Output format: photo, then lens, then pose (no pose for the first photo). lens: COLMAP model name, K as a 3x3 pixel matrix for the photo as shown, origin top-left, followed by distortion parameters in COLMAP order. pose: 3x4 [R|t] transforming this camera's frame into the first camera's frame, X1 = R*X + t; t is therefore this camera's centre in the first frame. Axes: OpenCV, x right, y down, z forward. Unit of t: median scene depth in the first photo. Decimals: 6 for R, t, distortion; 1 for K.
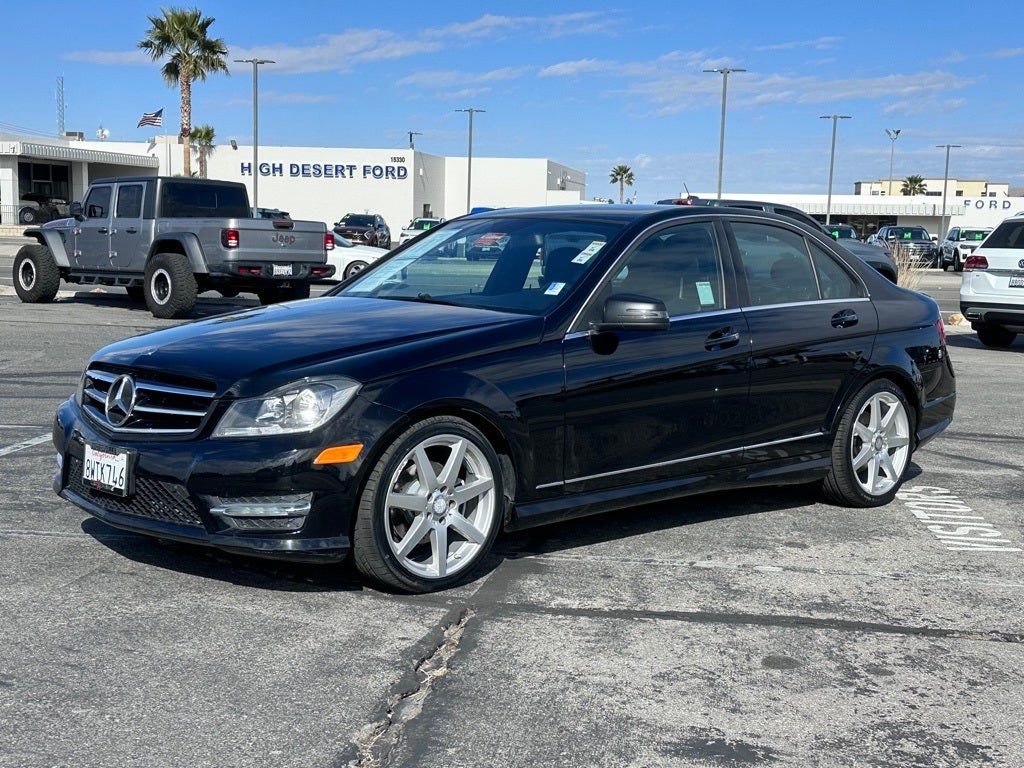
lens RADIAL K [[1323.7, 0, 512.0], [0, 1323.7, 384.0], [0, 0, 1]] dist [0.162313, -0.088615]
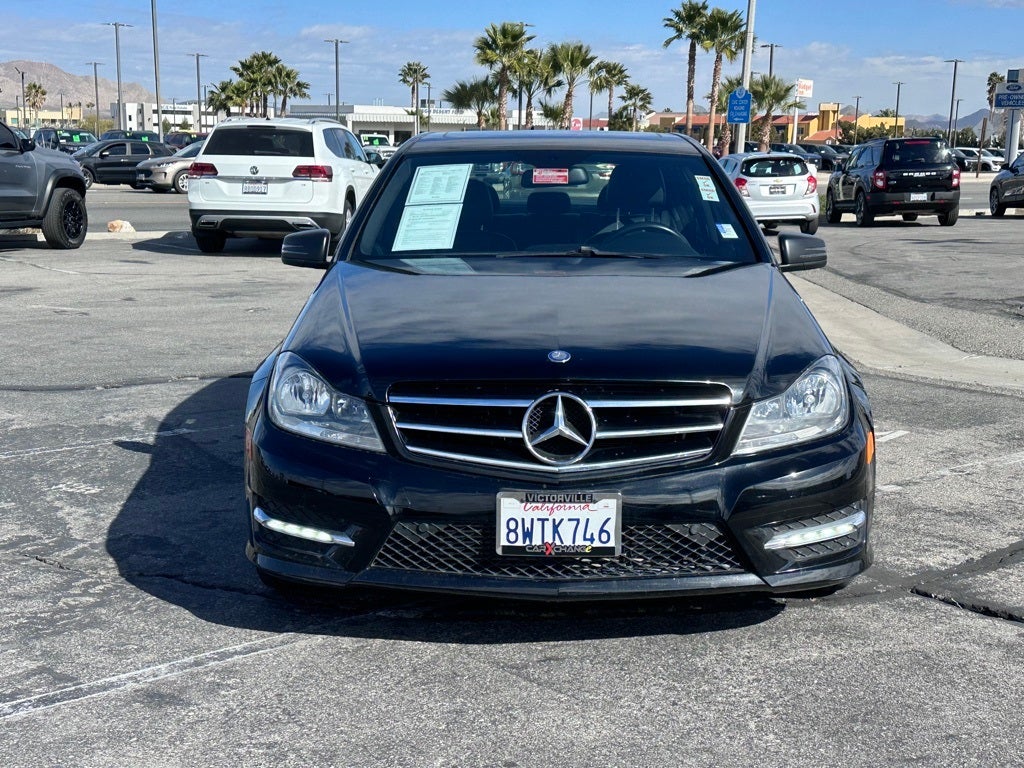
lens RADIAL K [[1323.7, 0, 512.0], [0, 1323.7, 384.0], [0, 0, 1]] dist [0.162313, -0.088615]
pose [[0.695263, -0.139792, 0.705031, -0.816103], [0.084496, 0.989999, 0.112970, -0.095170], [-0.713772, -0.018972, 0.700121, 0.523037]]
